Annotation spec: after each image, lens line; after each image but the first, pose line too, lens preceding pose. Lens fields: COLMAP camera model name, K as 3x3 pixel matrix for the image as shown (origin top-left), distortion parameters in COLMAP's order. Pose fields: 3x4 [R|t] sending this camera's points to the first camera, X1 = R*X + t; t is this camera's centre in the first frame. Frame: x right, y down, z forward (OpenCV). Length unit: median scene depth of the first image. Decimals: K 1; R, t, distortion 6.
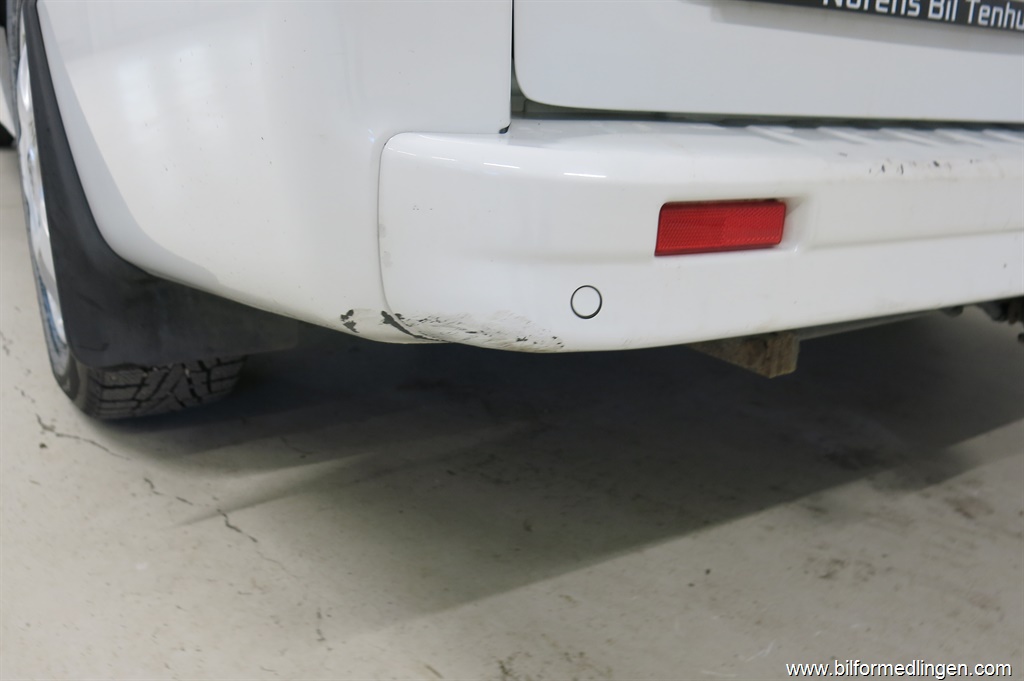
lens RADIAL K [[846.0, 0, 512.3], [0, 846.0, 349.5], [0, 0, 1]] dist [-0.027846, 0.001000]
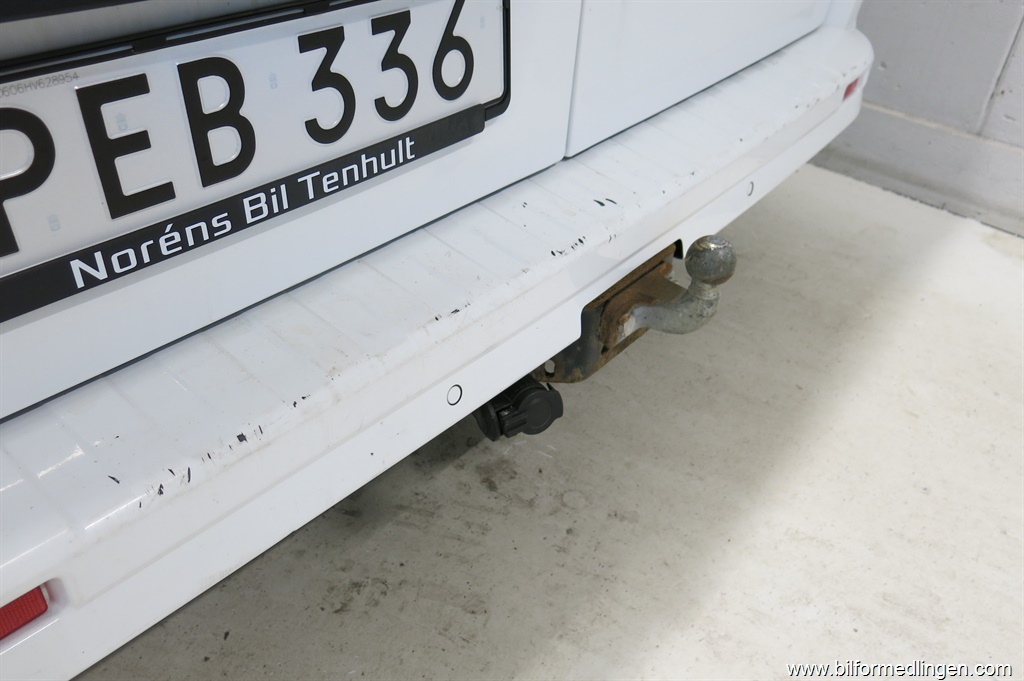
lens RADIAL K [[846.0, 0, 513.2], [0, 846.0, 344.7], [0, 0, 1]] dist [-0.027846, 0.001000]
pose [[0.950694, -0.178580, 0.253557, 0.361292], [0.088113, 0.939417, 0.331257, -0.384958], [-0.297351, -0.292582, 0.908833, 0.040109]]
